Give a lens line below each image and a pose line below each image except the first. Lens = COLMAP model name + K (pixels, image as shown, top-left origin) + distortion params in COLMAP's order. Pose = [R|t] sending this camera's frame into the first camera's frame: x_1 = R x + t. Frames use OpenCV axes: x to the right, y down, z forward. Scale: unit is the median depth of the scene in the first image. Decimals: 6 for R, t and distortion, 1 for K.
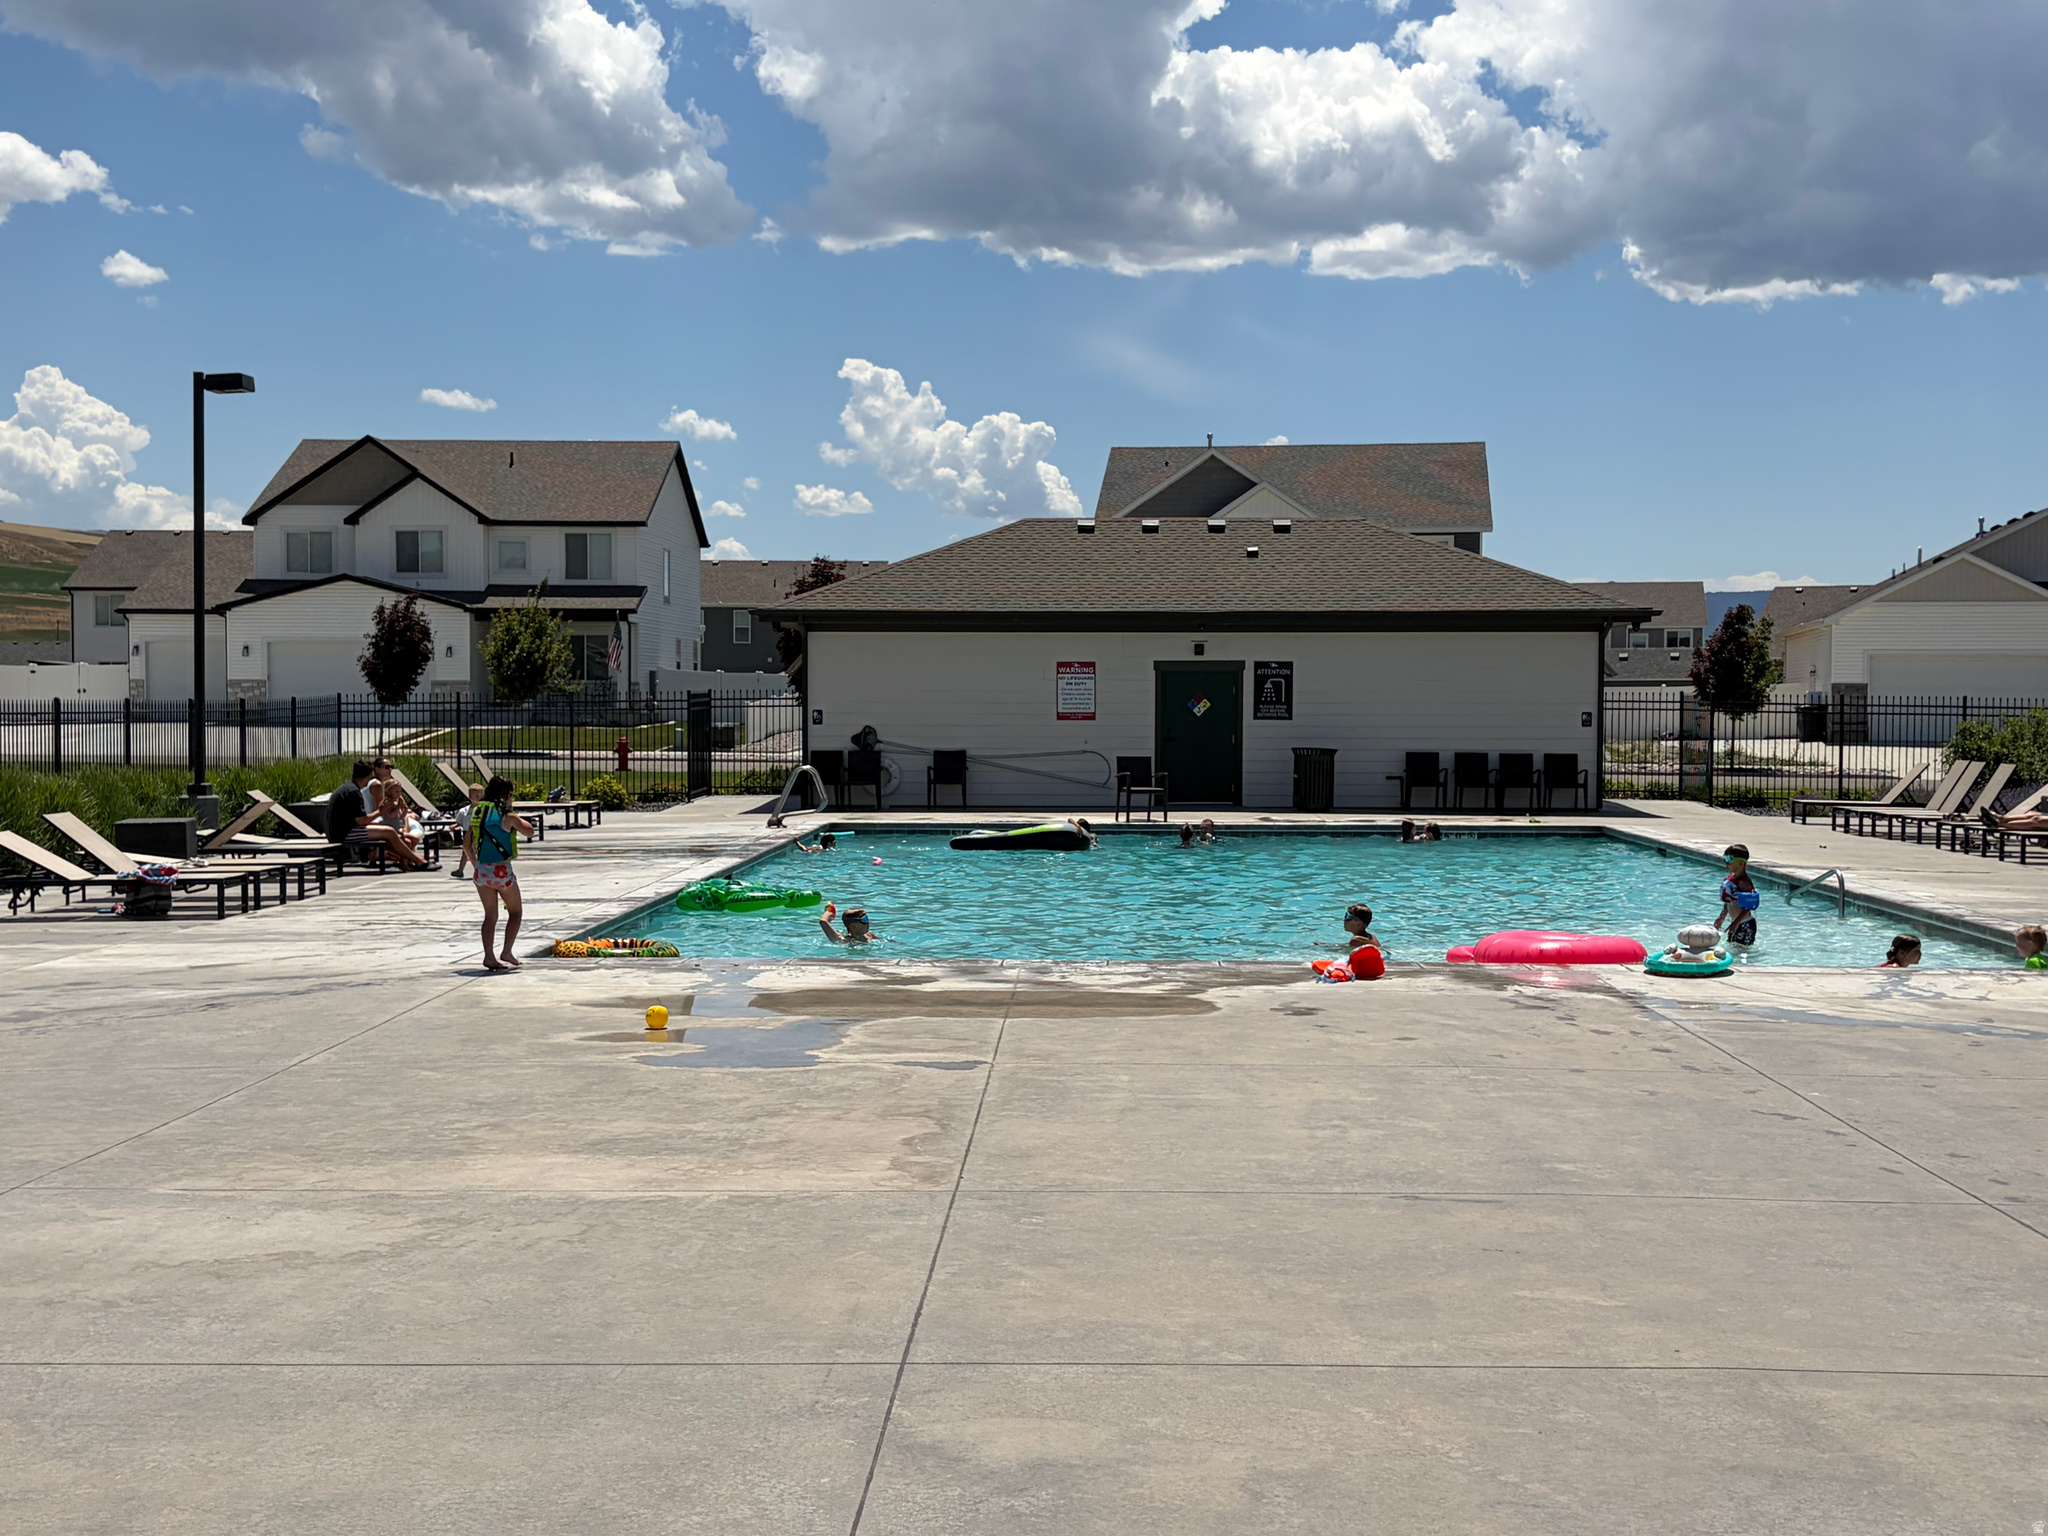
lens RADIAL K [[2608.8, 0, 1024.7], [0, 2608.8, 766.1], [0, 0, 1]] dist [0.040077, 0.000000]
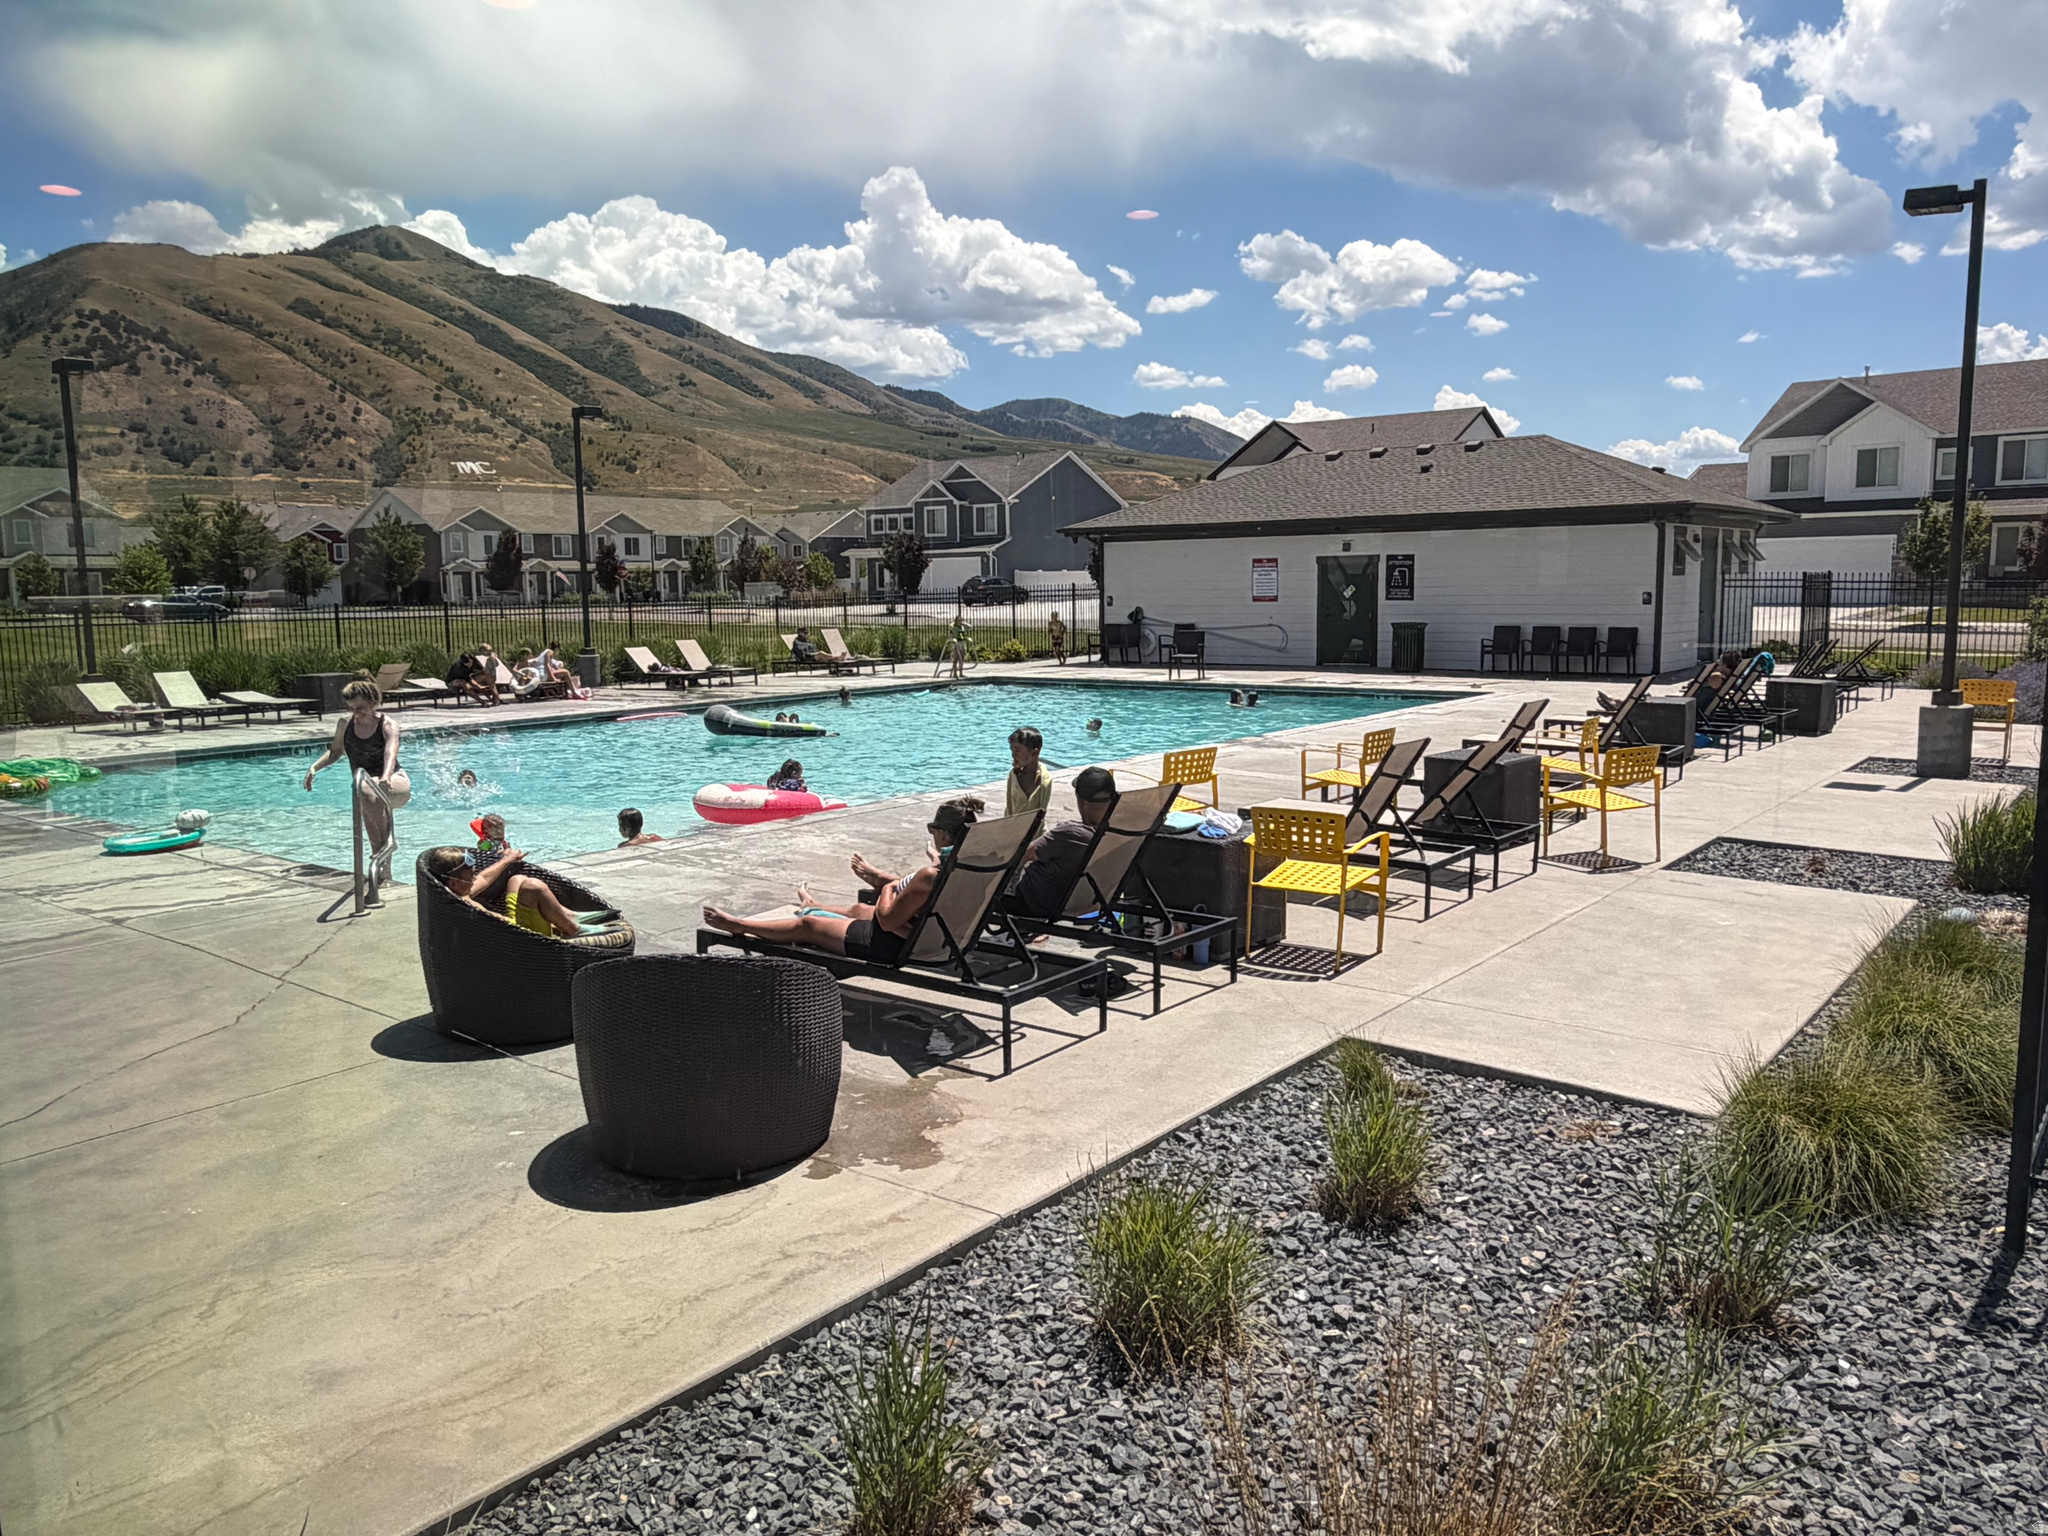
lens RADIAL K [[1499.1, 0, 1021.1], [0, 1499.1, 770.3], [0, 0, 1]] dist [0.004422, 0.000562]
pose [[0.794382, 0.061228, -0.604325, 0.400986], [0.000871, 0.994791, 0.101935, -0.009878], [0.607418, -0.081502, 0.790191, 0.290892]]
